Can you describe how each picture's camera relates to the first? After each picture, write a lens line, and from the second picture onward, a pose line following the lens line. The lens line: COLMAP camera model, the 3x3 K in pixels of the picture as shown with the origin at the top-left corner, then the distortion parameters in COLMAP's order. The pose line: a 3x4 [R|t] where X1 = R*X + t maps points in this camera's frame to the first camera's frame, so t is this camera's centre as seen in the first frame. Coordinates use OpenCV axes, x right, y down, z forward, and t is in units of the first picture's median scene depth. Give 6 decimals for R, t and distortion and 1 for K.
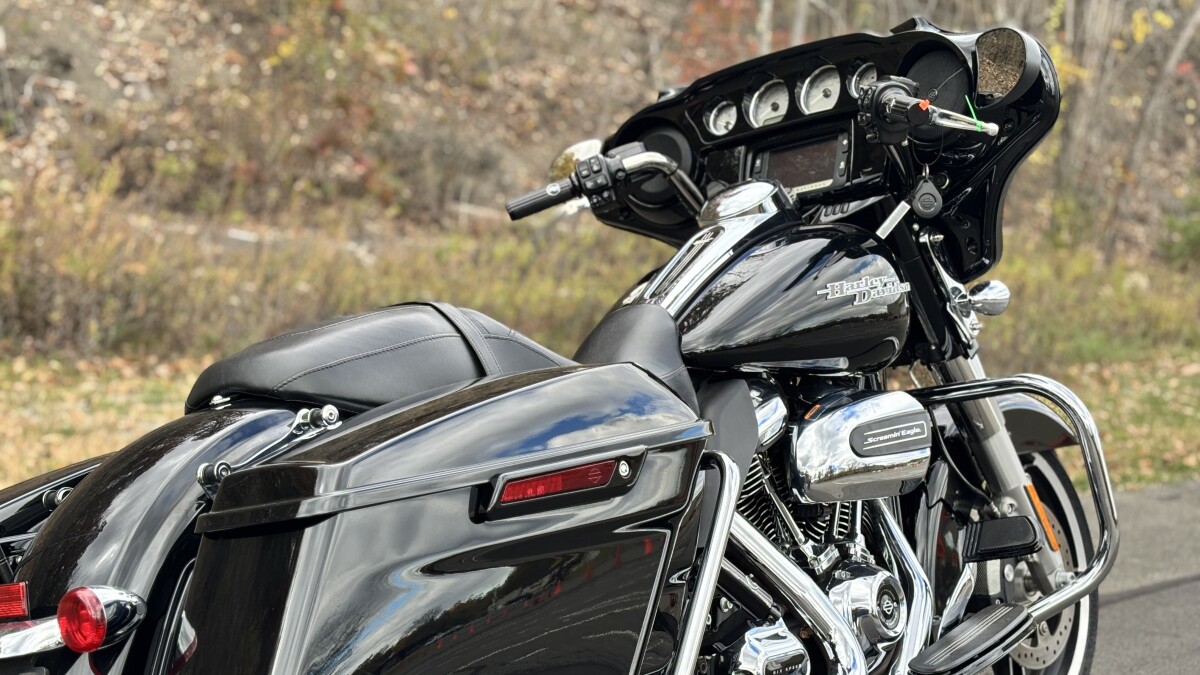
lens RADIAL K [[1840.5, 0, 584.5], [0, 1840.5, 343.3], [0, 0, 1]] dist [0.095182, 0.000000]
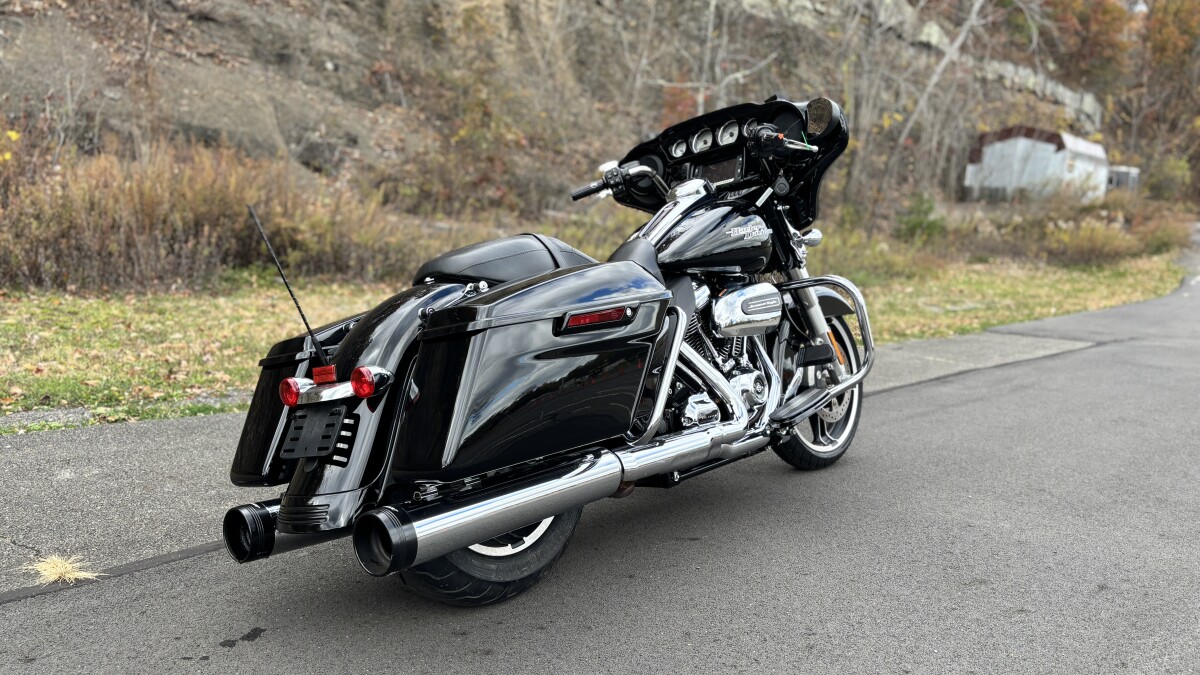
lens RADIAL K [[899.1, 0, 591.0], [0, 899.1, 338.6], [0, 0, 1]] dist [0.070387, -0.014415]
pose [[0.999783, 0.000134, -0.020843, 0.000316], [0.001194, 0.997970, 0.063668, 0.021759], [0.020810, -0.063679, 0.997753, 0.010690]]
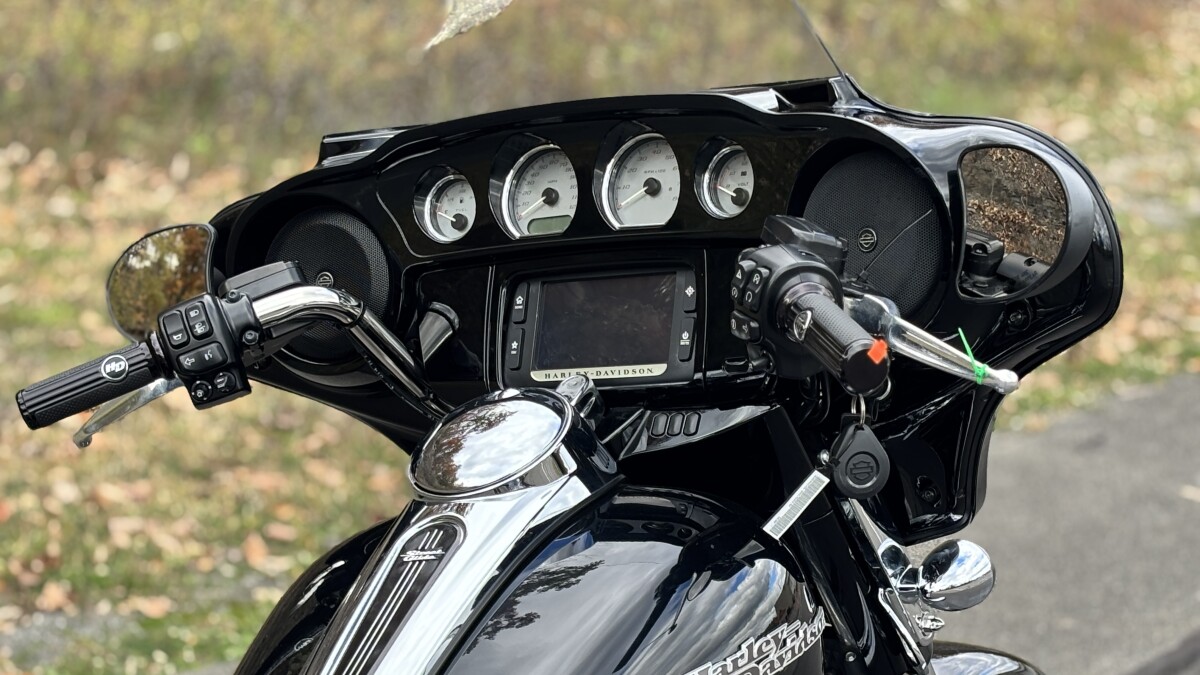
lens RADIAL K [[2595.5, 0, 620.8], [0, 2595.5, 350.0], [0, 0, 1]] dist [0.190772, 0.000000]
pose [[0.987476, -0.024453, 0.155865, 0.008624], [0.003844, 0.991352, 0.131173, -0.185778], [-0.157725, -0.128931, 0.979030, 0.288271]]
